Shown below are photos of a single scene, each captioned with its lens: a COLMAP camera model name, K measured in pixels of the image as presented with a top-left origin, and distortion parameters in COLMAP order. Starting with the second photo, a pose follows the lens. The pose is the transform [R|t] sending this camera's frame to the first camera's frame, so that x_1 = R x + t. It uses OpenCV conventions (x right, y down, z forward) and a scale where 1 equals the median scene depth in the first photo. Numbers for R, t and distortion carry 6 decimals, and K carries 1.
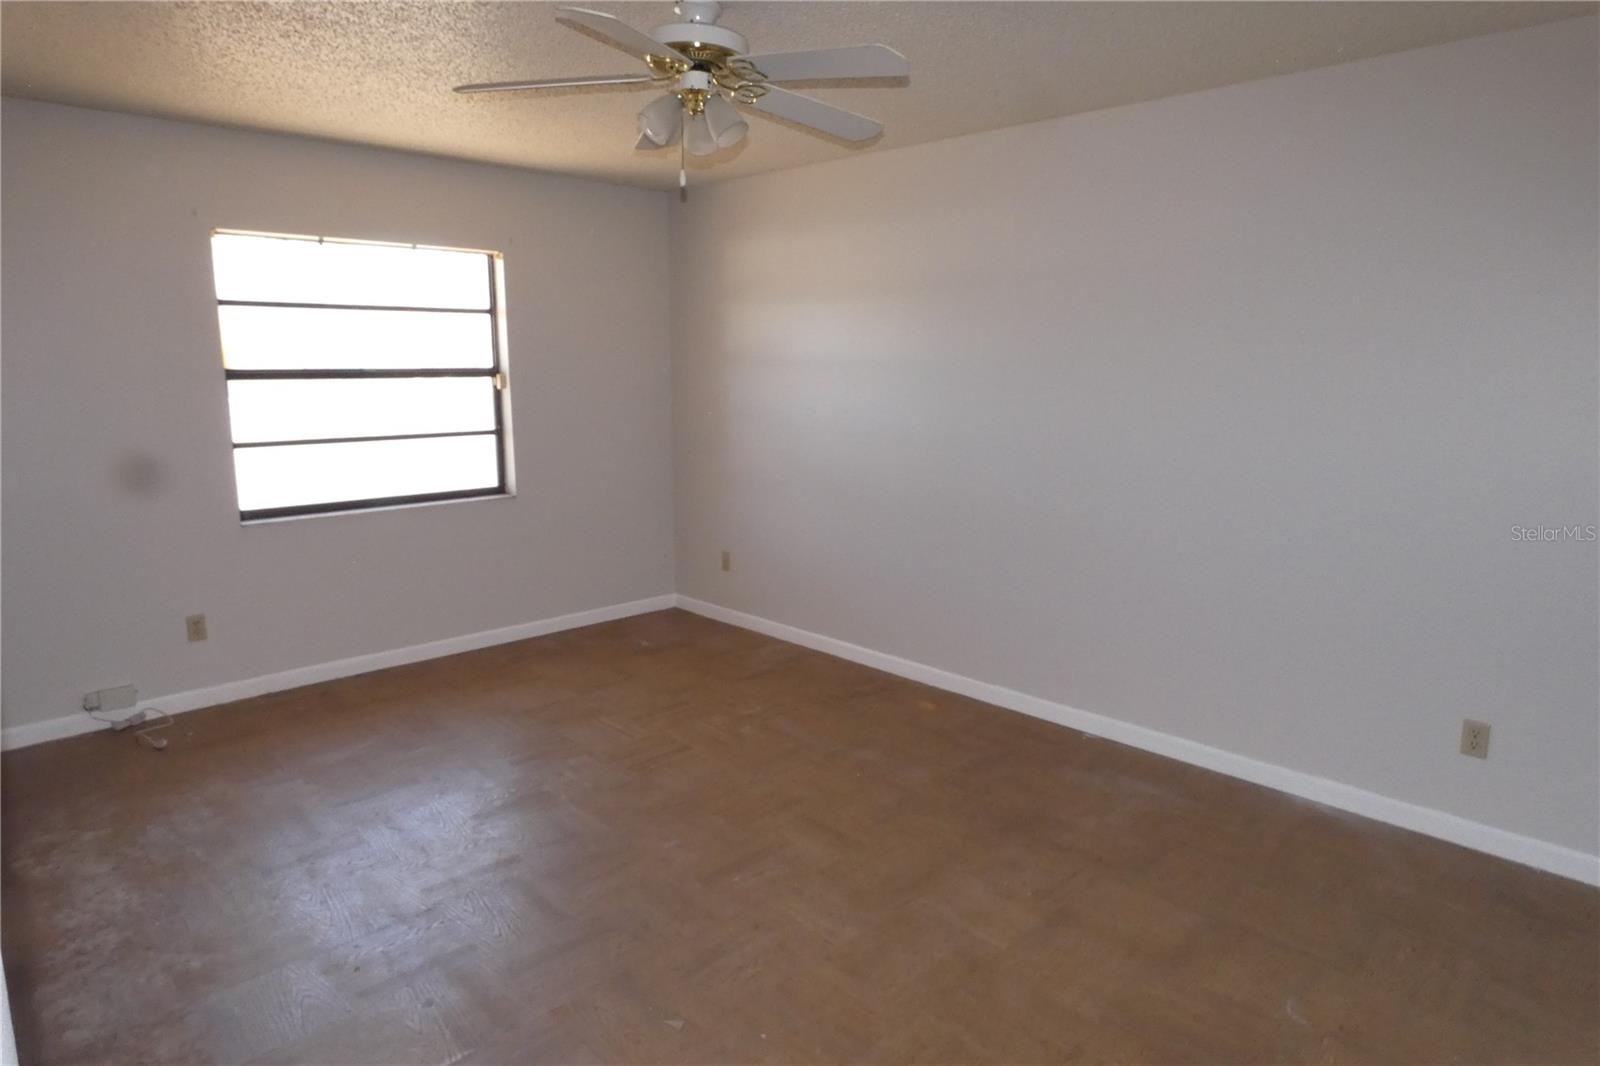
lens RADIAL K [[950.3, 0, 800.0], [0, 950.3, 533.0], [0, 0, 1]] dist [-0.024588, -0.000092]
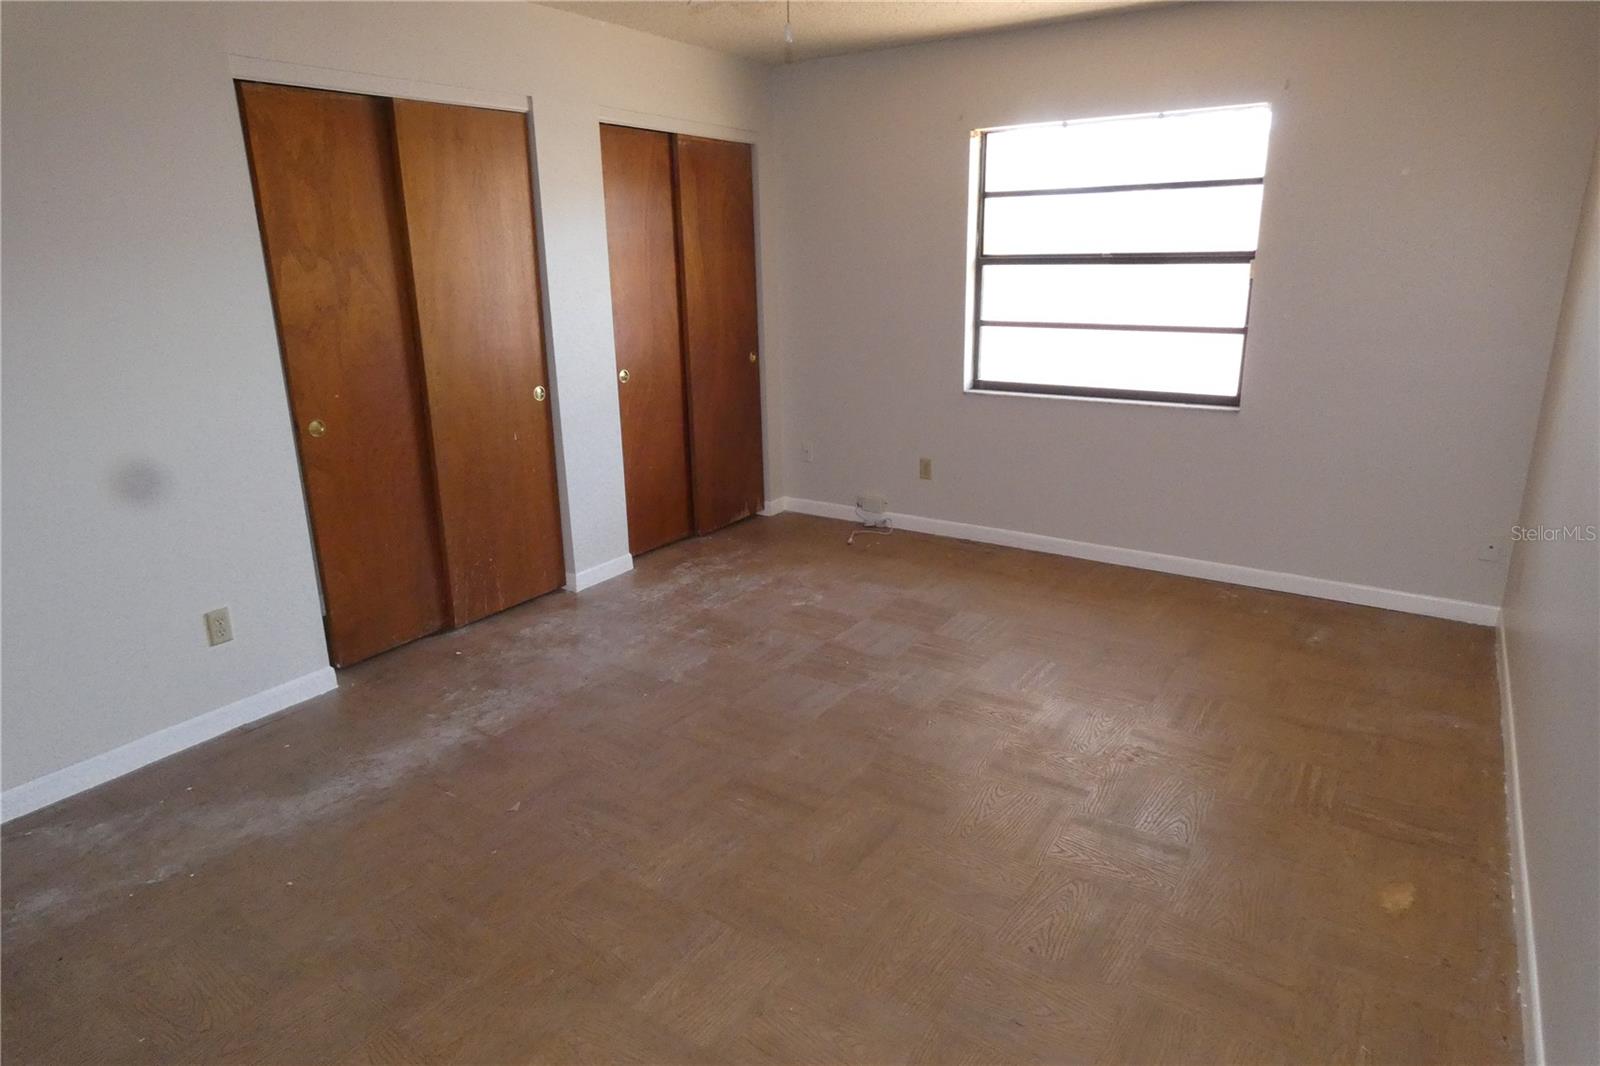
lens RADIAL K [[950.3, 0, 800.0], [0, 950.3, 533.0], [0, 0, 1]] dist [-0.024588, -0.000092]
pose [[0.195195, 0.265864, -0.944042, 0.503195], [-0.159770, 0.958319, 0.236850, -0.082529], [0.967663, 0.104598, 0.229536, 0.526164]]
